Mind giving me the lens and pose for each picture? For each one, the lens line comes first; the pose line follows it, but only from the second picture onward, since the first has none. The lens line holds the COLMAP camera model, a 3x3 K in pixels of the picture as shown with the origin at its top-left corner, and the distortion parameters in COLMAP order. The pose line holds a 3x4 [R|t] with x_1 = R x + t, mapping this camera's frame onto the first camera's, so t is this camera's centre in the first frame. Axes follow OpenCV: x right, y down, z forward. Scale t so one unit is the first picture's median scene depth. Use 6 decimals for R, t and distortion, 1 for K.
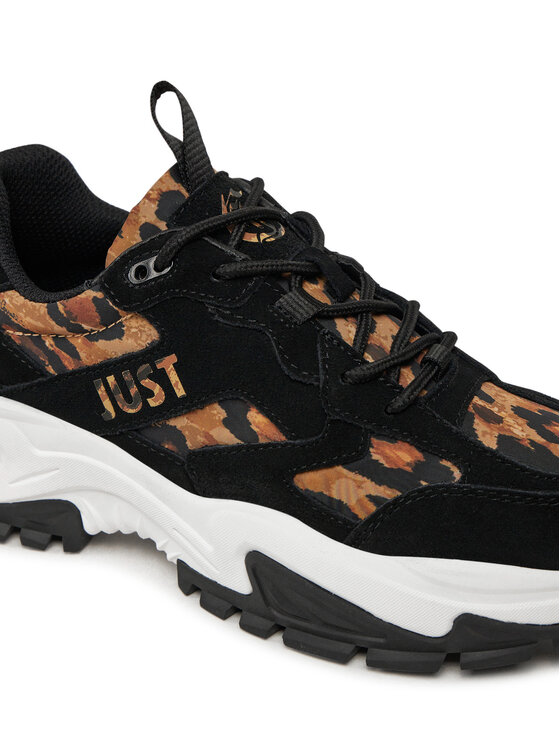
lens RADIAL K [[1586.8, 0, 280.3], [0, 1586.8, 372.9], [0, 0, 1]] dist [-0.019115, 0.000000]
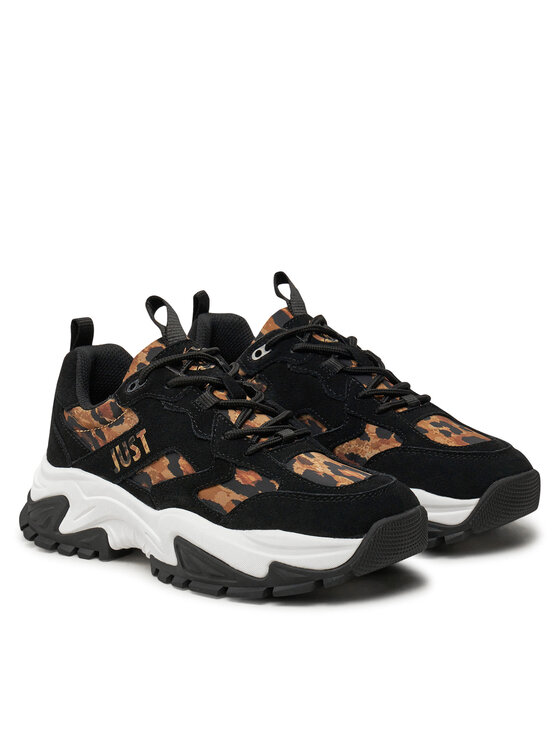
lens RADIAL K [[1841.9, 0, 280.3], [0, 1841.9, 372.9], [0, 0, 1]] dist [-0.650404, 0.000000]
pose [[0.951481, -0.012911, -0.307437, 0.729214], [-0.084528, 0.949715, -0.301490, 0.548450], [0.295870, 0.312849, 0.902544, -0.880390]]
